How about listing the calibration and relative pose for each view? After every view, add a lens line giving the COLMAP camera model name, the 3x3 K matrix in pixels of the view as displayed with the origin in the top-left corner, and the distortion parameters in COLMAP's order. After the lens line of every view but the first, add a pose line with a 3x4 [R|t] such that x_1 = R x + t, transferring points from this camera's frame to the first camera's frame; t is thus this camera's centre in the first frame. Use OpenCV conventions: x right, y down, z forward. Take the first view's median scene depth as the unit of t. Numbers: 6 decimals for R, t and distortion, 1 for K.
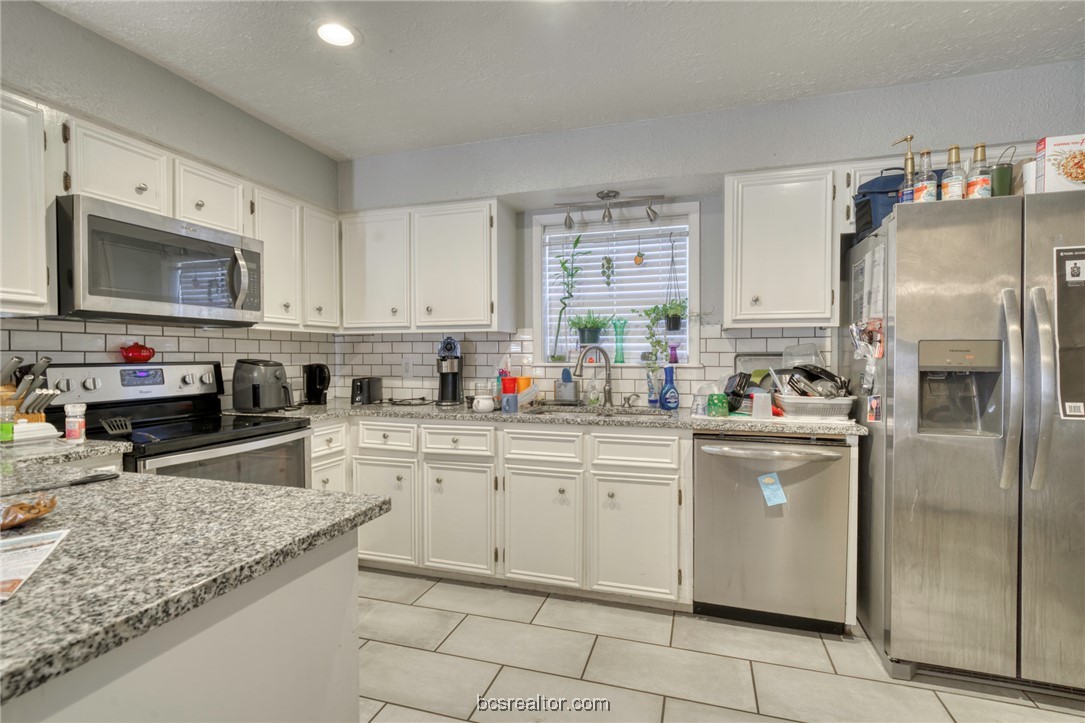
lens RADIAL K [[504.2, 0, 542.5], [0, 504.2, 361.5], [0, 0, 1]] dist [-0.000705, -0.000116]
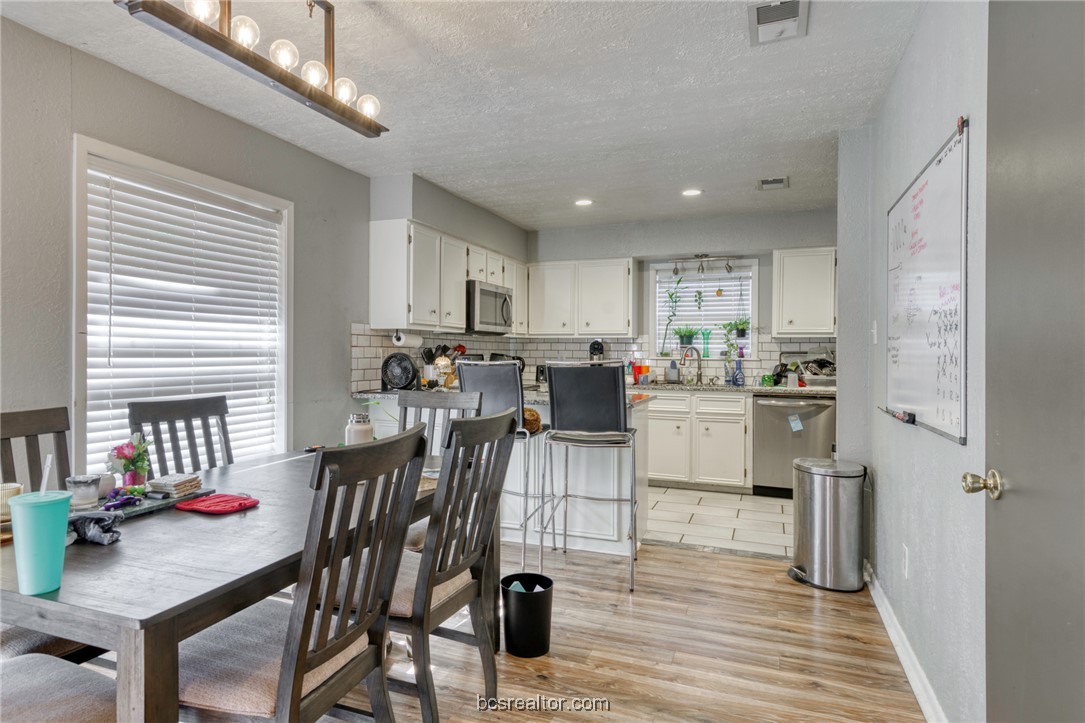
lens RADIAL K [[540.8, 0, 542.5], [0, 540.8, 361.5], [0, 0, 1]] dist [0.001033, 0.000082]
pose [[0.996634, 0.008452, -0.081543, -0.231666], [-0.008128, 0.999958, 0.004302, 0.013121], [0.081576, -0.003625, 0.996661, -0.774868]]
